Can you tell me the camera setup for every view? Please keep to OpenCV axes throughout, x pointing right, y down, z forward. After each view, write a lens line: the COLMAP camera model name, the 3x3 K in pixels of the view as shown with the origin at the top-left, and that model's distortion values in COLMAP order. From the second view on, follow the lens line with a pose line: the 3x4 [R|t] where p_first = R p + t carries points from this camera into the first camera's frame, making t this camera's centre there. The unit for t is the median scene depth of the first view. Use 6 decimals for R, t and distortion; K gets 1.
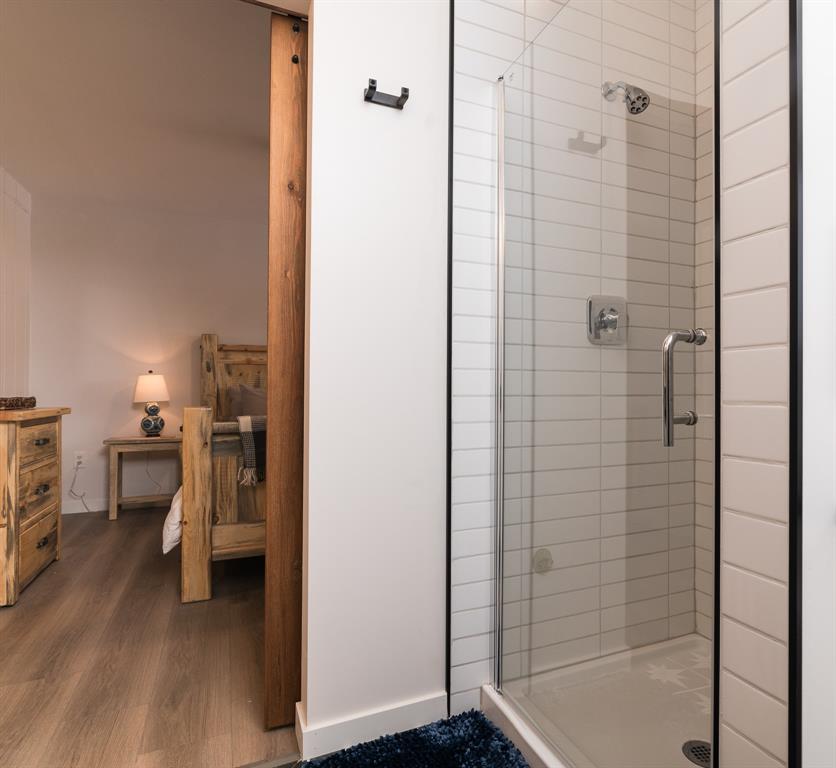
lens RADIAL K [[523.1, 0, 419.5], [0, 523.1, 385.6], [0, 0, 1]] dist [0.006708, 0.000543]
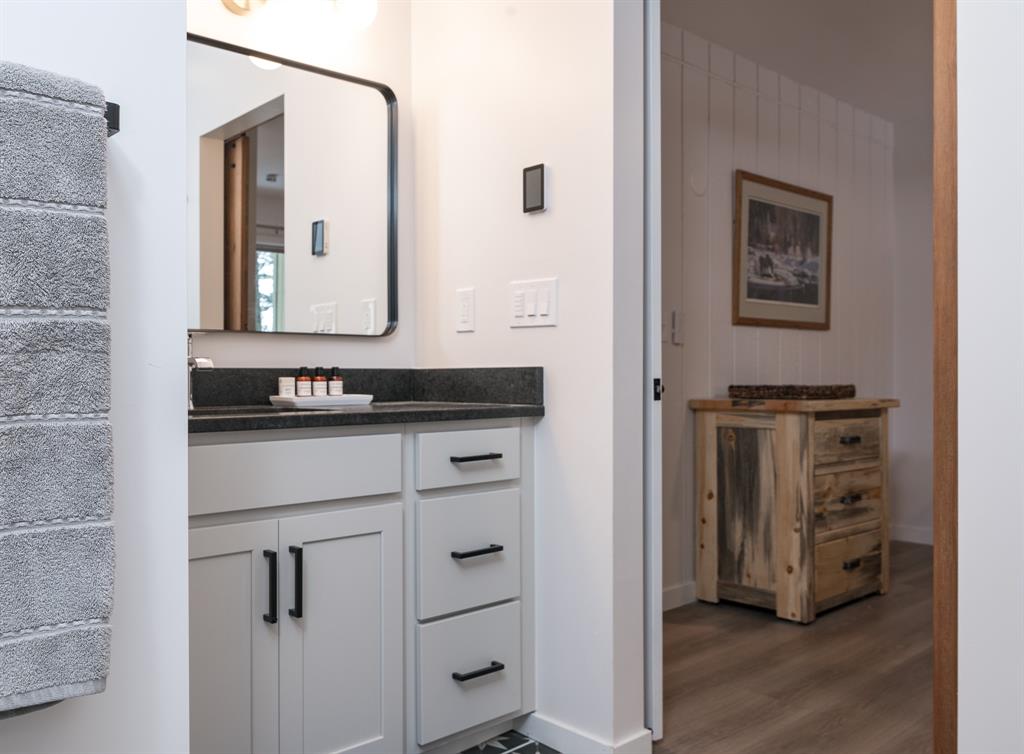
lens RADIAL K [[862.9, 0, 512.6], [0, 862.9, 376.9], [0, 0, 1]] dist [-0.036852, -0.002244]
pose [[0.317221, -0.005160, -0.948338, 0.389234], [0.010278, 0.999945, -0.002003, 0.007542], [0.948296, -0.009111, 0.317257, 0.091598]]
